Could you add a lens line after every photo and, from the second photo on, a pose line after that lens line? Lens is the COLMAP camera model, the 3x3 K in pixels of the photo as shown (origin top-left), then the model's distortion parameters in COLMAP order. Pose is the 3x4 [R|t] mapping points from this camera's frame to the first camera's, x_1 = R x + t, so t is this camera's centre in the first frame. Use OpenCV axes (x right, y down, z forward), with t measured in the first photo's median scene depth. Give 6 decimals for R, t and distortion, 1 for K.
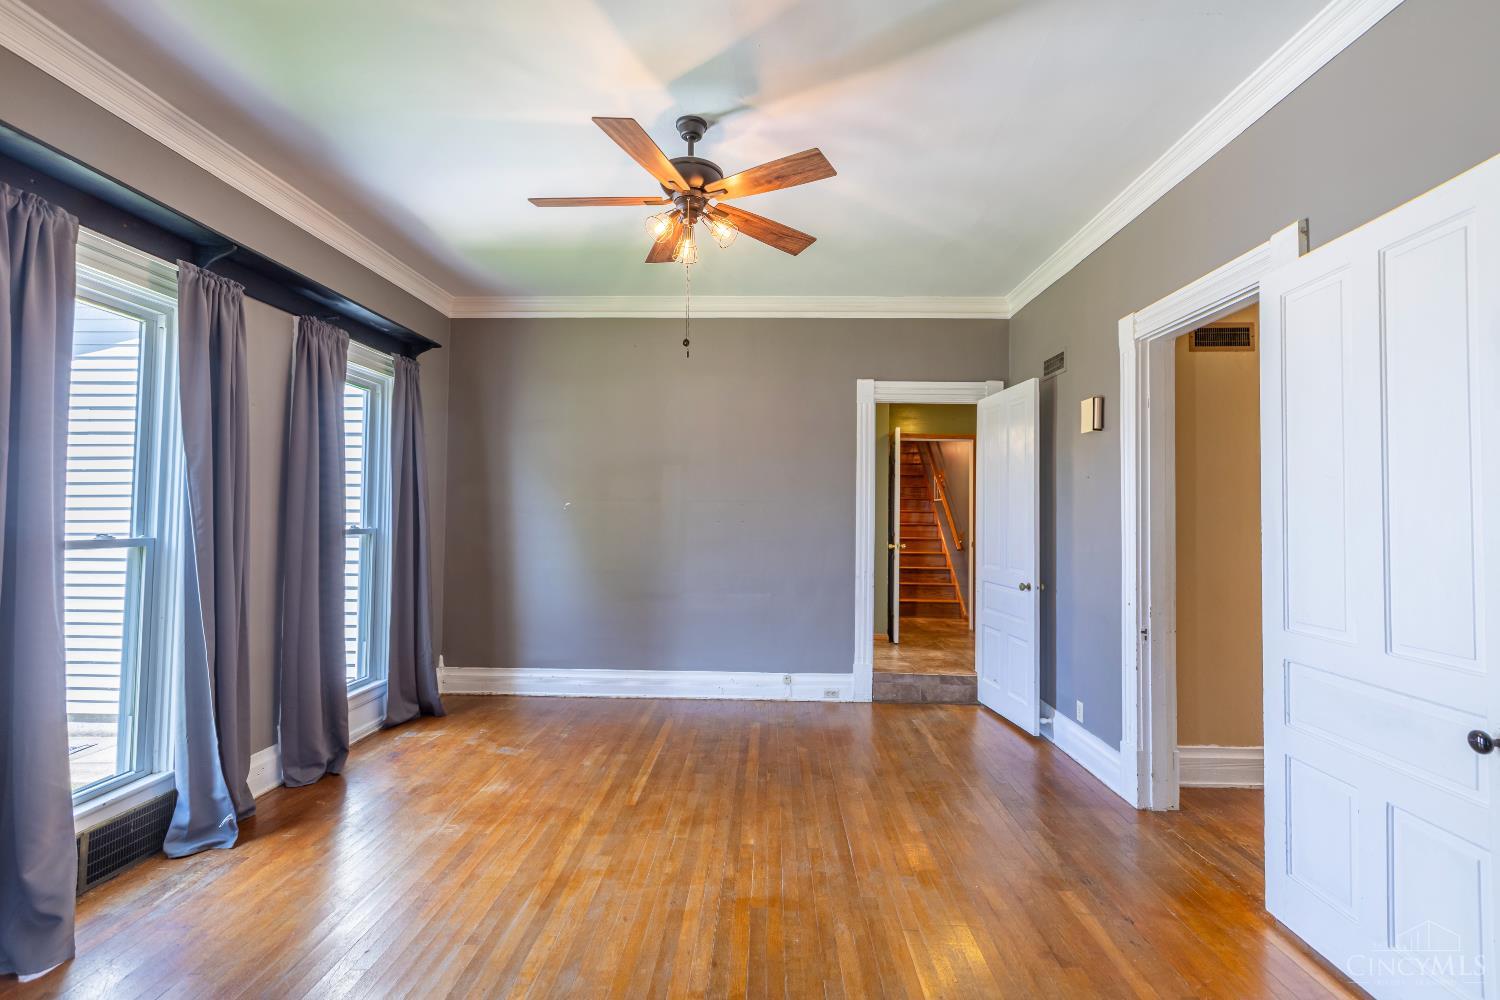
lens RADIAL K [[680.0, 0, 753.5], [0, 680.0, 493.9], [0, 0, 1]] dist [0.002756, 0.000285]
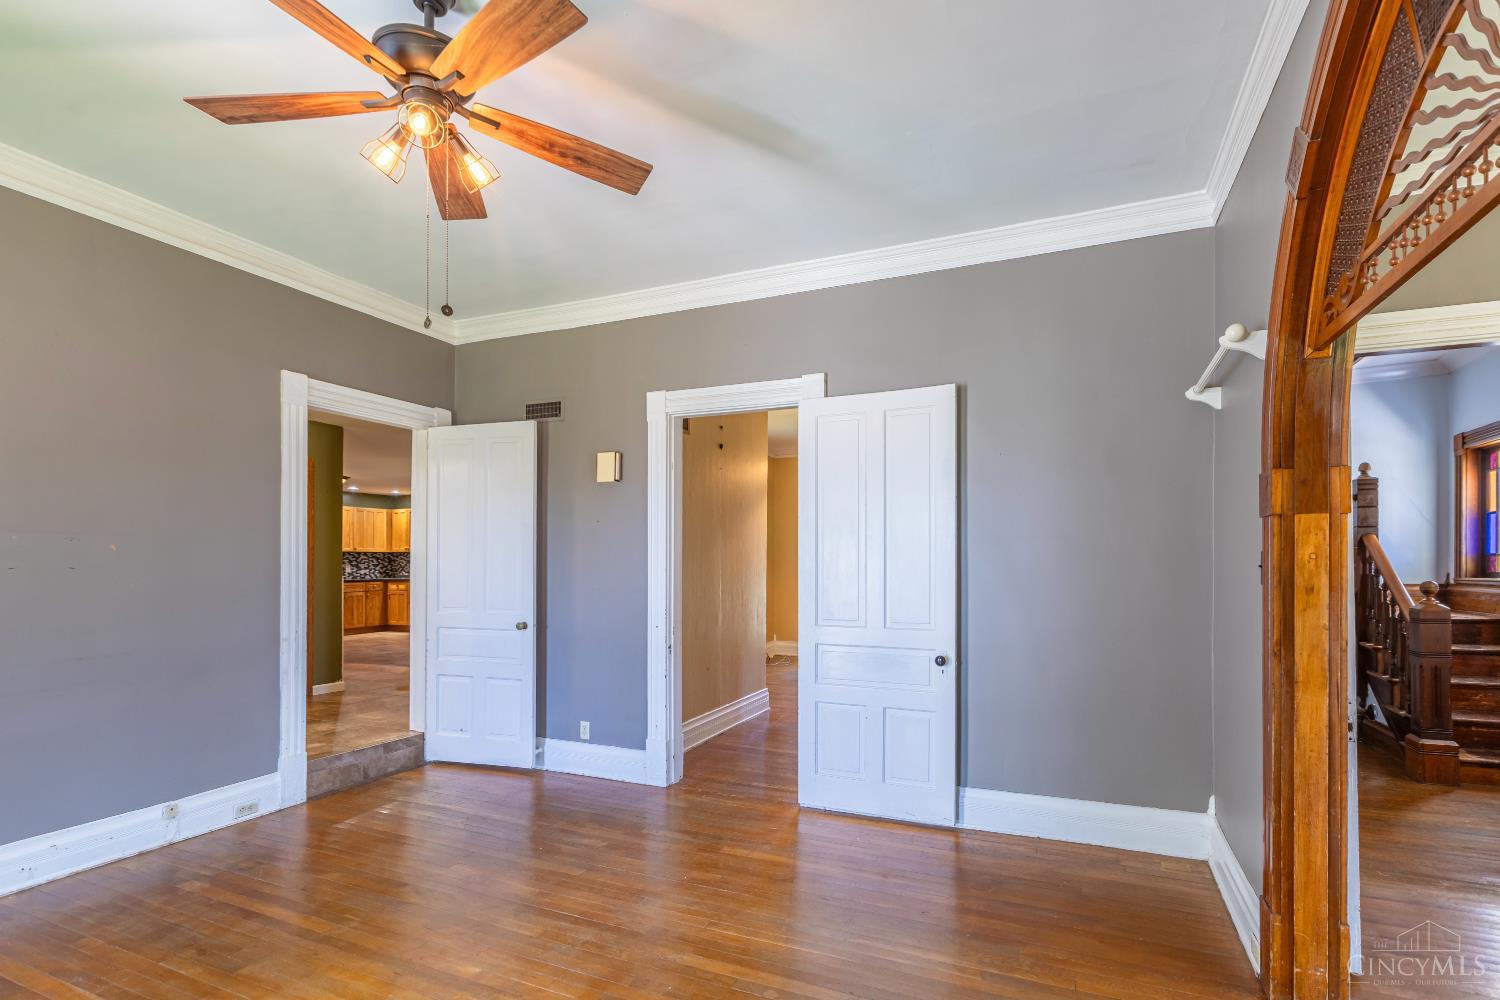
lens RADIAL K [[697.9, 0, 784.1], [0, 697.9, 561.3], [0, 0, 1]] dist [0.001328, 0.000013]
pose [[0.349335, -0.012515, 0.936914, -0.448080], [-0.024331, 0.999452, 0.022423, 0.007576], [-0.936682, -0.030629, 0.348839, 0.282376]]
